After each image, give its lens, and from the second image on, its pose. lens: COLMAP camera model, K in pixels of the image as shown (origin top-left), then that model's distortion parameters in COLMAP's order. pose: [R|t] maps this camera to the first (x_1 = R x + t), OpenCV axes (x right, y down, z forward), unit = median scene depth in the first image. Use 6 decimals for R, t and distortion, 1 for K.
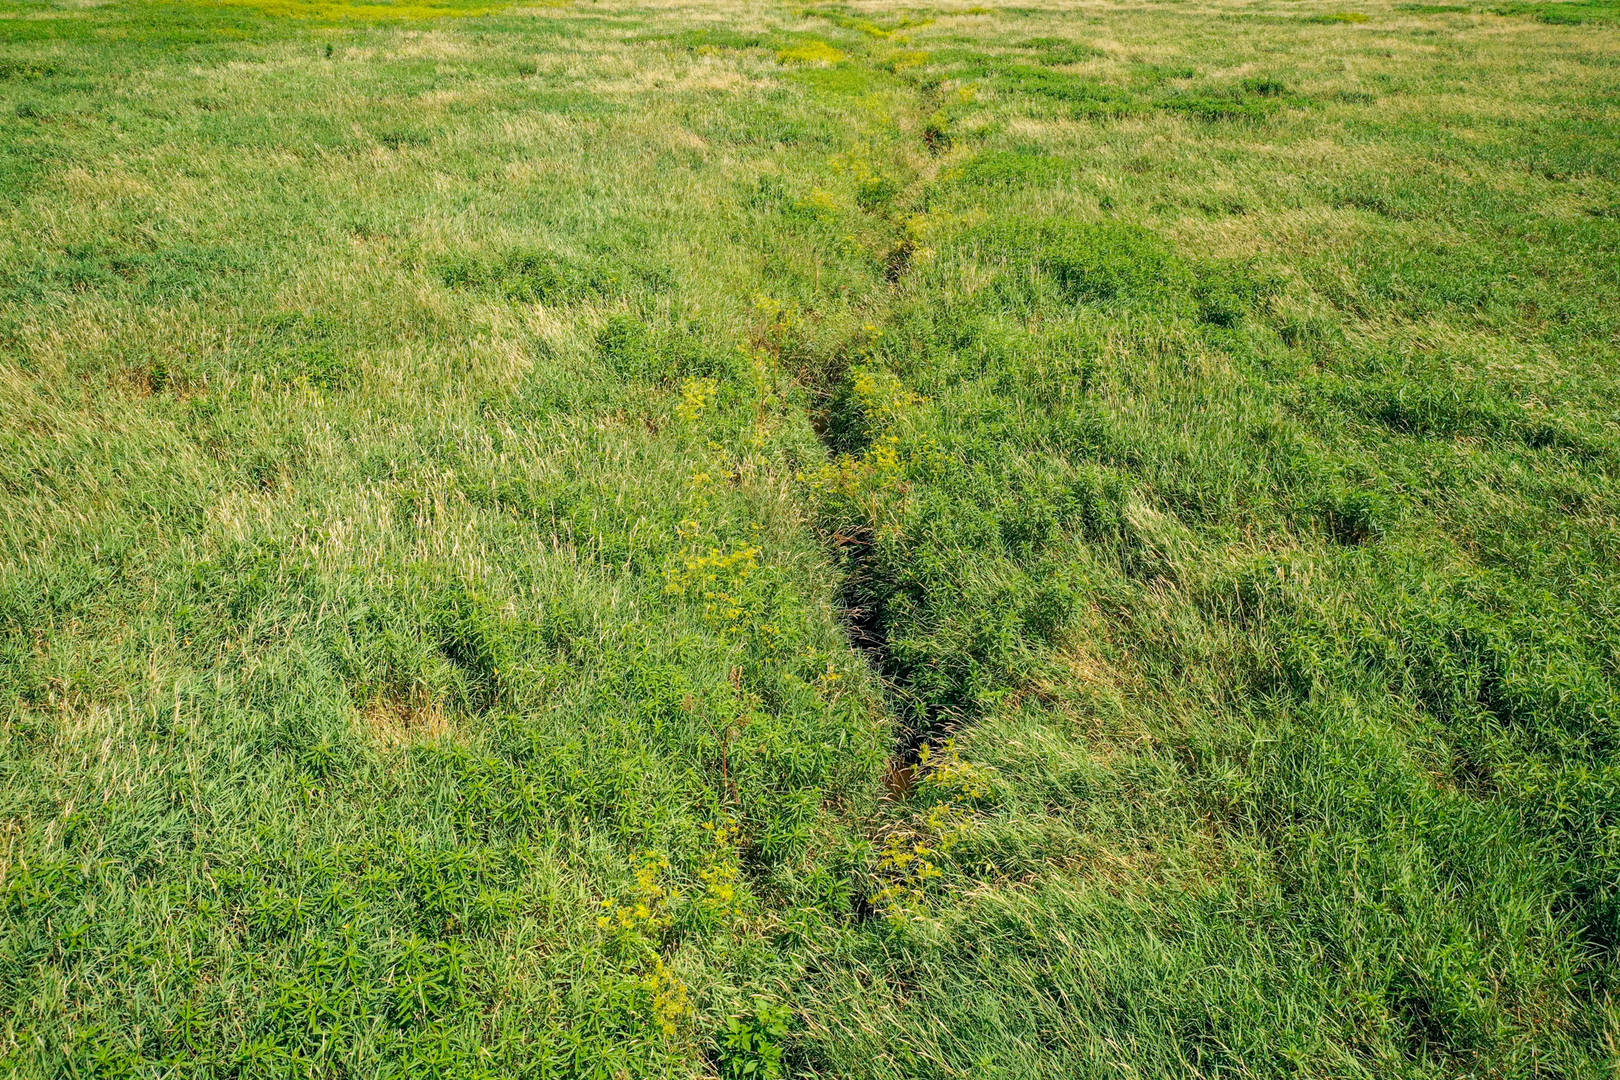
lens RADIAL K [[1324.1, 0, 810.0], [0, 1324.1, 540.0], [0, 0, 1]] dist [0.002083, 0.010210]
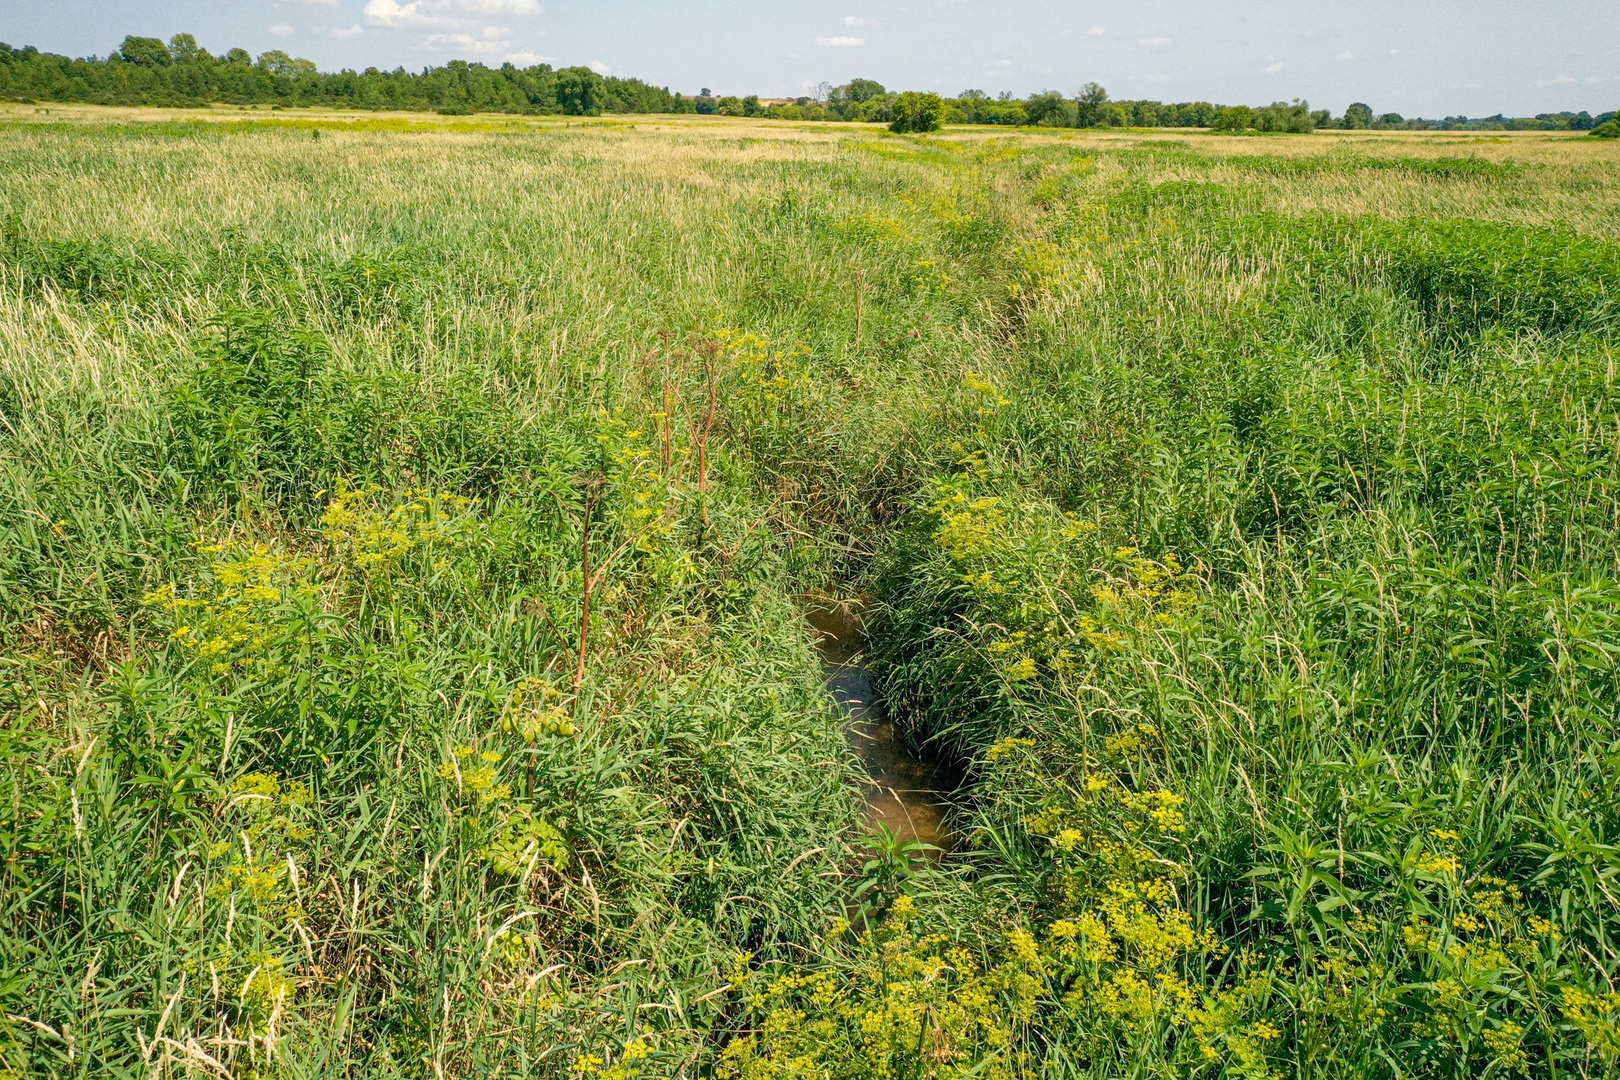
lens RADIAL K [[1324.1, 0, 810.0], [0, 1324.1, 540.0], [0, 0, 1]] dist [0.002083, 0.010210]
pose [[0.998297, 0.016984, -0.055807, 0.019754], [-0.023356, 0.993023, -0.115588, -0.073794], [0.053454, 0.116694, 0.991728, 0.663126]]
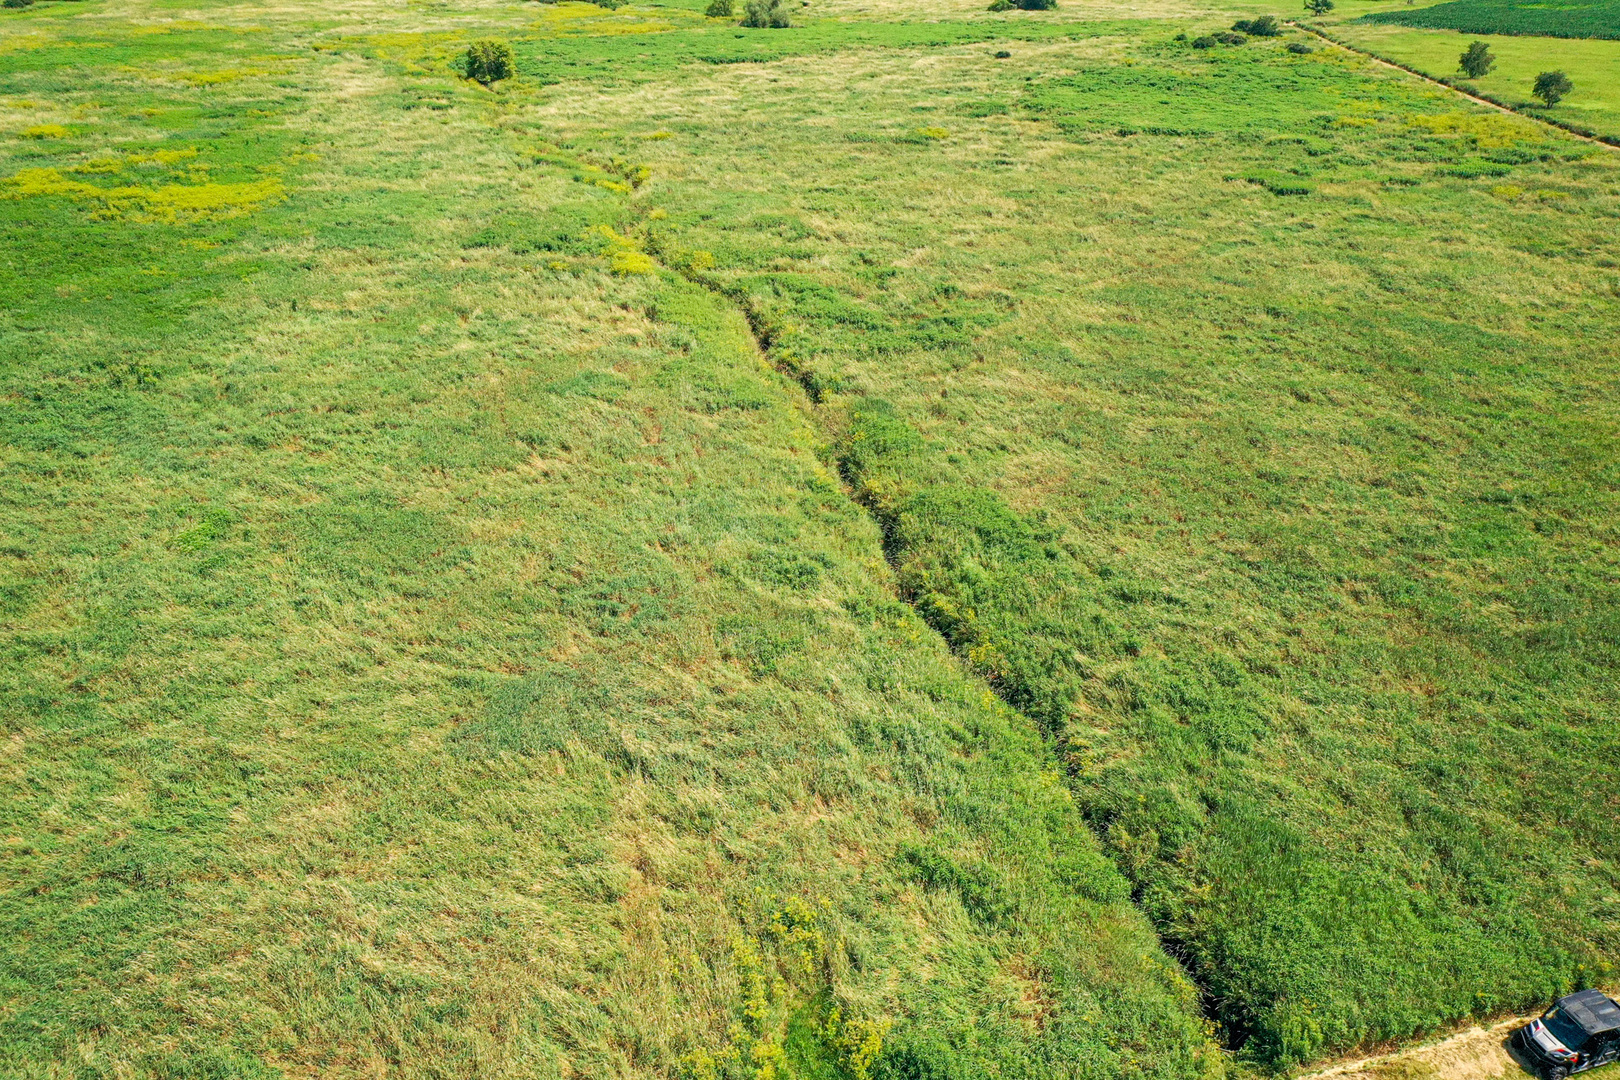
lens RADIAL K [[1324.1, 0, 810.0], [0, 1324.1, 540.0], [0, 0, 1]] dist [0.002083, 0.010210]
pose [[0.943481, -0.157591, 0.291564, -0.994313], [0.146069, 0.987391, 0.061020, -0.459949], [-0.297504, -0.014983, 0.954603, -1.513749]]
